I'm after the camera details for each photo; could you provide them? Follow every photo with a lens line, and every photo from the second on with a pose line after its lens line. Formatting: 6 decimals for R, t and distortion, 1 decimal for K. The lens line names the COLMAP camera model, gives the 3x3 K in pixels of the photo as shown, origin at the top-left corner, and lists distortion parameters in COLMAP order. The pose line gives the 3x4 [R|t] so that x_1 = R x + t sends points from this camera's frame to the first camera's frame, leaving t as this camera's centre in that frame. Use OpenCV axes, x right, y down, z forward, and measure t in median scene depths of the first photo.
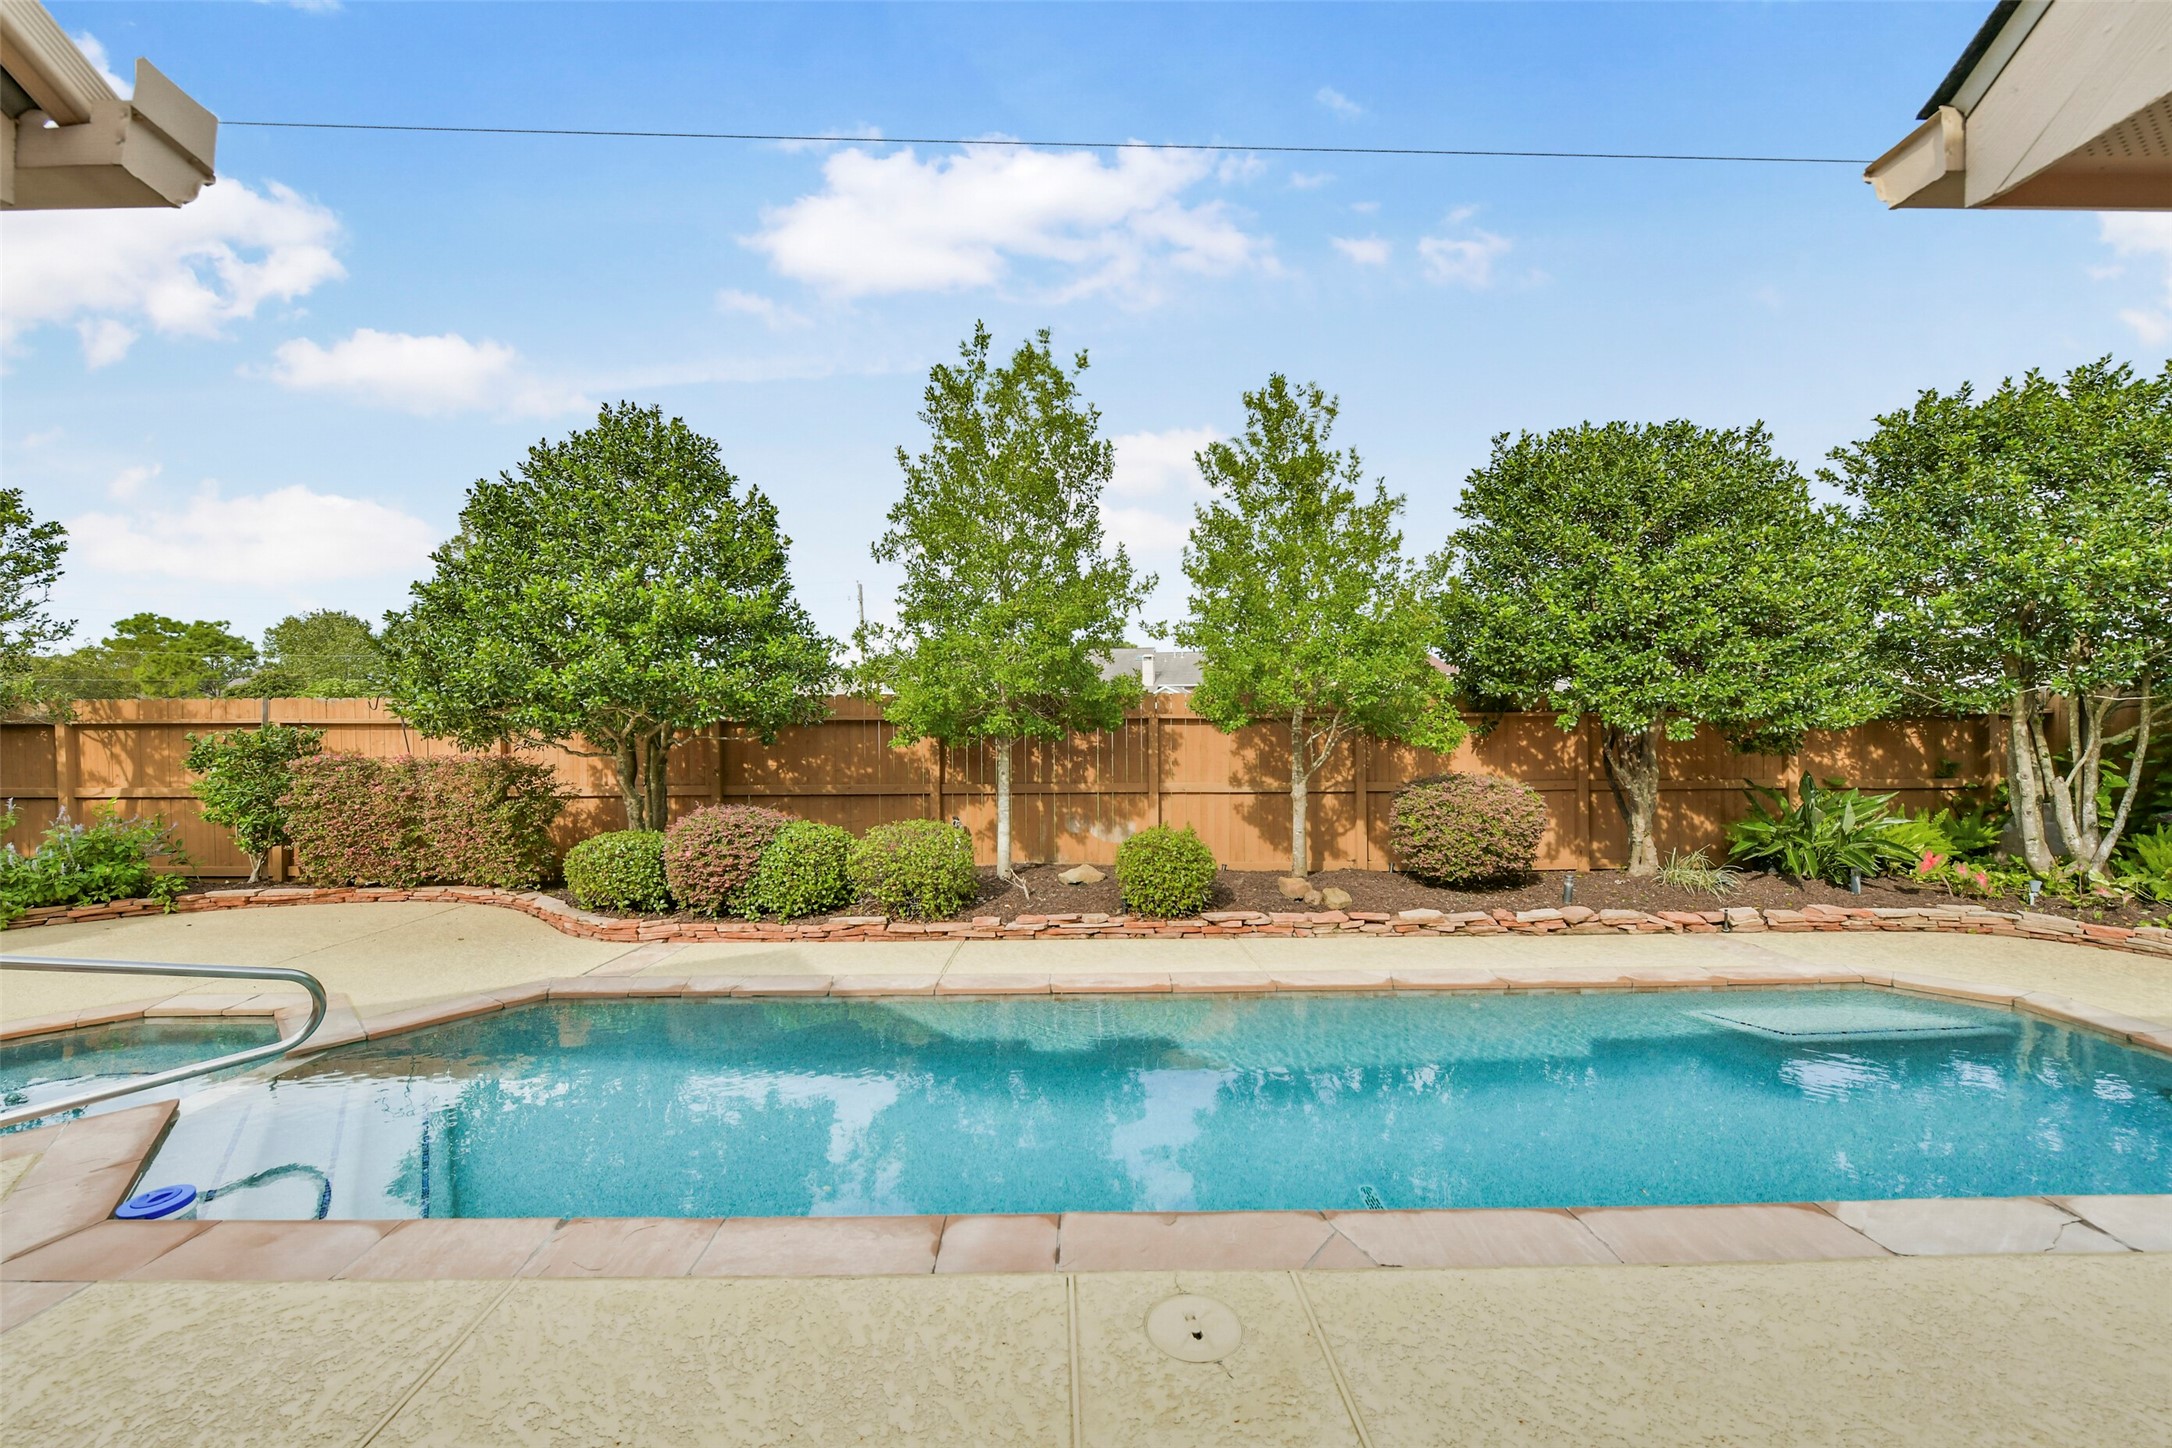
lens RADIAL K [[875.6, 0, 1093.7], [0, 875.6, 737.4], [0, 0, 1]] dist [-0.010090, 0.000132]
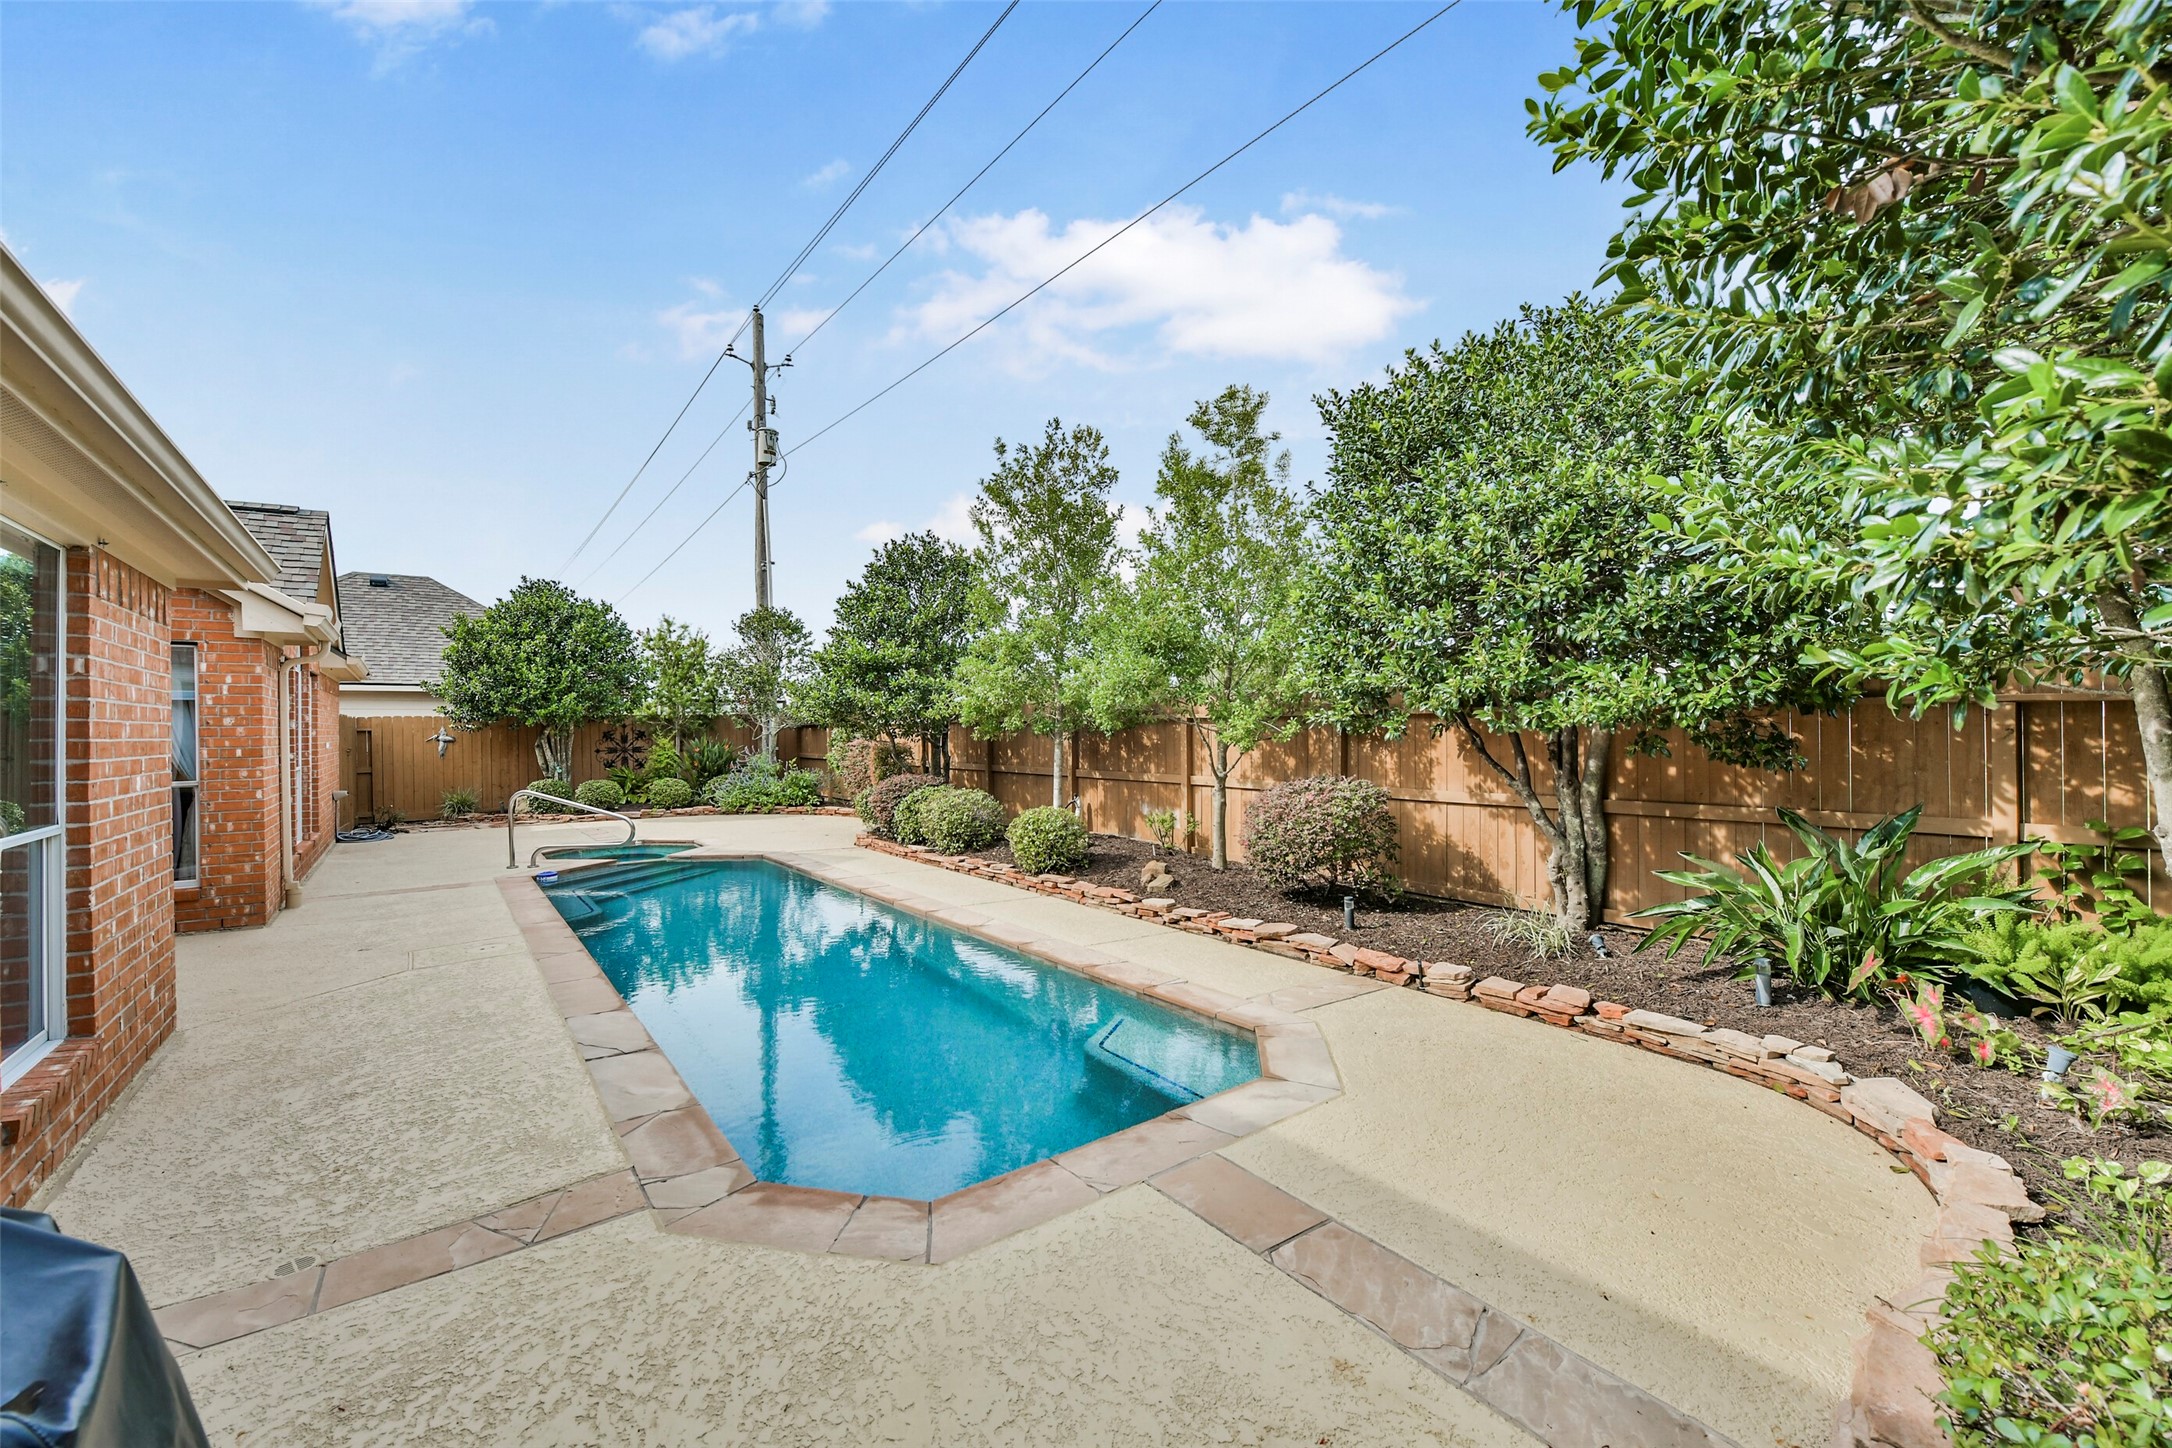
lens RADIAL K [[875.6, 0, 1093.7], [0, 875.6, 737.4], [0, 0, 1]] dist [-0.010090, 0.000132]
pose [[0.604036, 0.010441, -0.796889, 0.888025], [-0.012940, 0.999911, 0.003293, -0.001439], [0.796852, 0.008323, 0.604117, 0.220579]]
